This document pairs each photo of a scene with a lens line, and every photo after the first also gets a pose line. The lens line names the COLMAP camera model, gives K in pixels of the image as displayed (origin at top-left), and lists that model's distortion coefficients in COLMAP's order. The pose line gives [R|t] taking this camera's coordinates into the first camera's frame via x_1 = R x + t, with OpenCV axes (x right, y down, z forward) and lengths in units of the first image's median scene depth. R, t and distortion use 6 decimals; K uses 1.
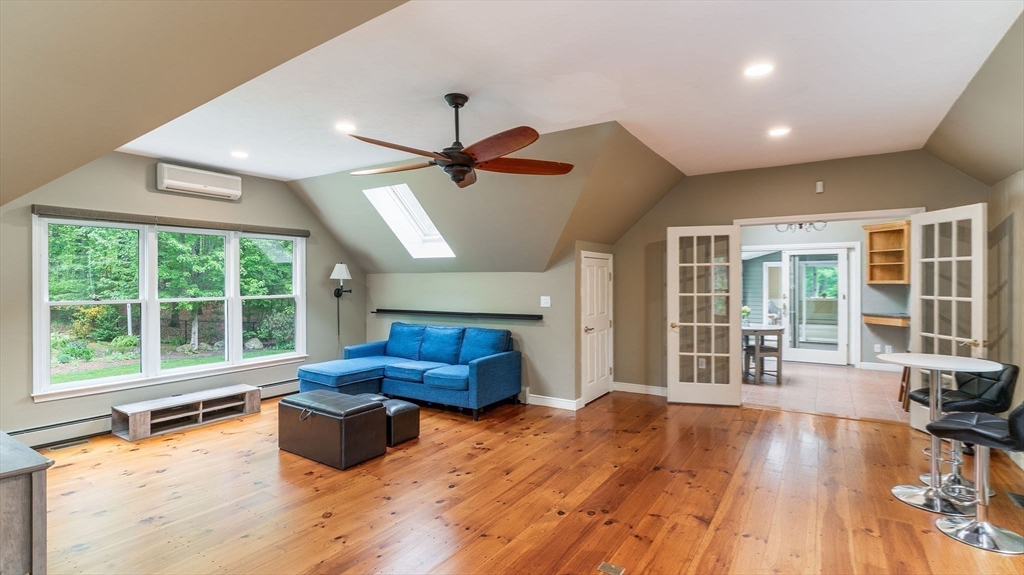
lens RADIAL K [[493.5, 0, 499.5], [0, 493.5, 287.3], [0, 0, 1]] dist [0.001796, 0.000141]
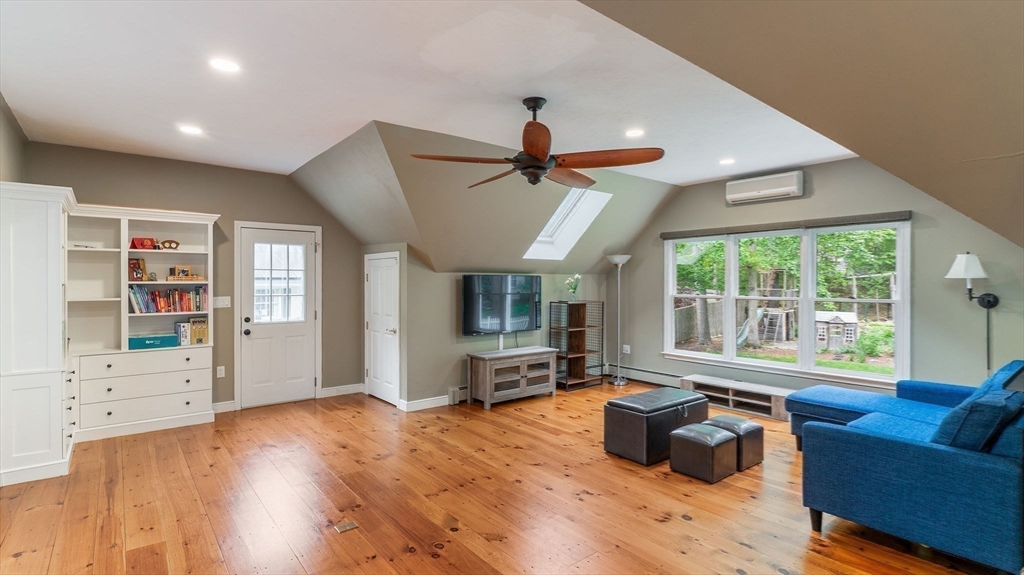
lens RADIAL K [[495.3, 0, 512.0], [0, 495.3, 287.5], [0, 0, 1]] dist [0.000944, 0.000211]
pose [[-0.304580, 0.012754, -0.952401, 0.675445], [-0.014772, 0.999727, 0.018111, -0.011420], [0.952372, 0.019585, -0.304308, 0.957181]]
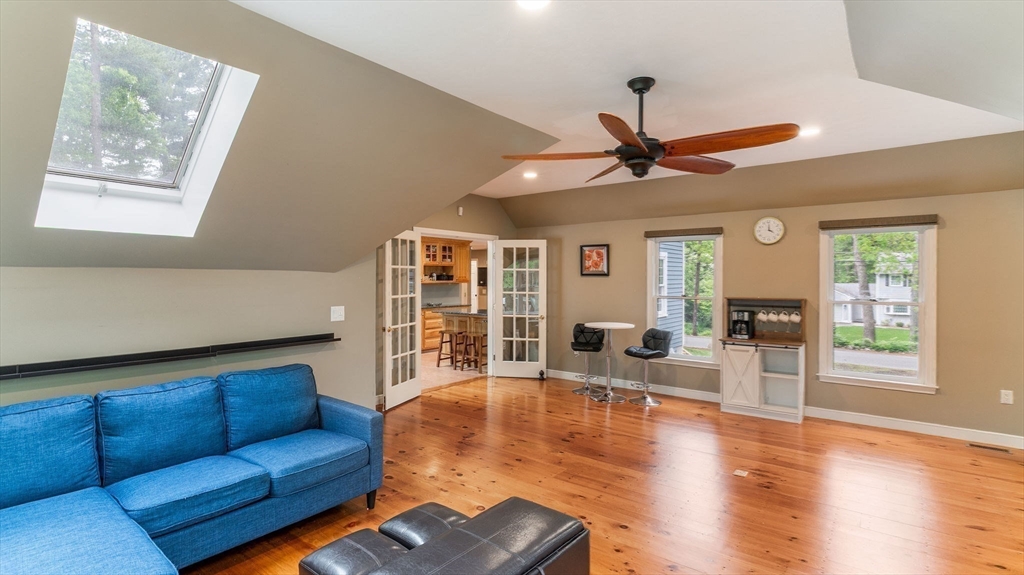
lens RADIAL K [[493.4, 0, 512.0], [0, 493.4, 287.5], [0, 0, 1]] dist [-0.000937, -0.000194]
pose [[0.077743, -0.016560, 0.996836, -0.780907], [0.010130, 0.999824, 0.015819, -0.023488], [-0.996922, 0.008868, 0.077897, 0.912500]]
